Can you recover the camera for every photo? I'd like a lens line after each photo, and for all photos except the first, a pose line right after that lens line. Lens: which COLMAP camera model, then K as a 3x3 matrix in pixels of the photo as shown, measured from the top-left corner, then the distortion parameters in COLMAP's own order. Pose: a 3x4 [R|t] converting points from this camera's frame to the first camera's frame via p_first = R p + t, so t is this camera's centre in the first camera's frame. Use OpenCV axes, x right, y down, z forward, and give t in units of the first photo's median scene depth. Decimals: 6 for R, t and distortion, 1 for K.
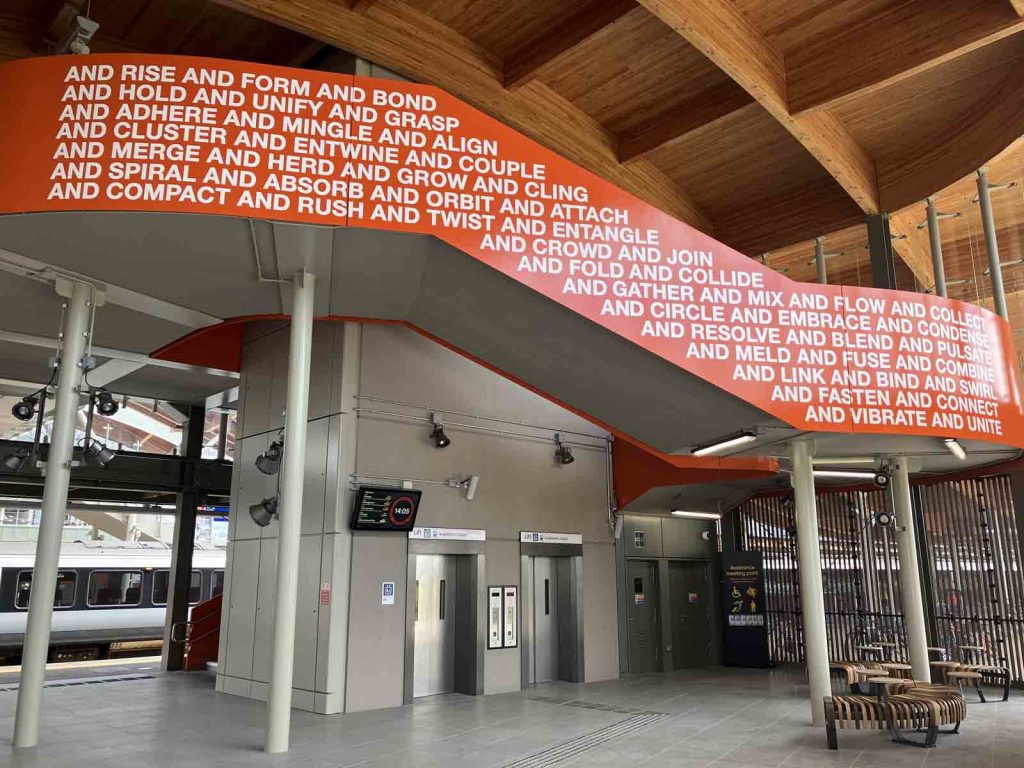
lens RADIAL K [[830.1, 0, 512.8], [0, 830.1, 379.7], [0, 0, 1]] dist [0.011155, -0.020616]
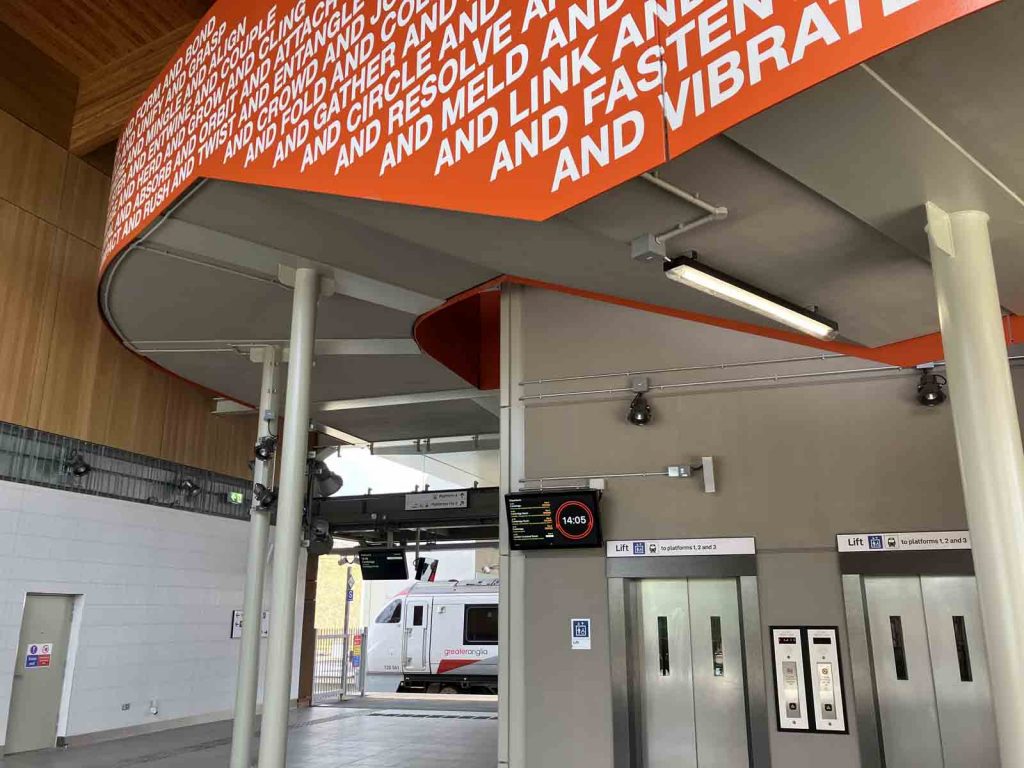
lens RADIAL K [[830.1, 0, 514.5], [0, 830.1, 387.6], [0, 0, 1]] dist [0.011155, -0.020616]
pose [[0.495820, -0.226557, -0.838352, 0.630617], [0.199572, 0.969259, -0.143902, 0.183757], [0.845182, -0.095962, 0.525793, 0.766907]]
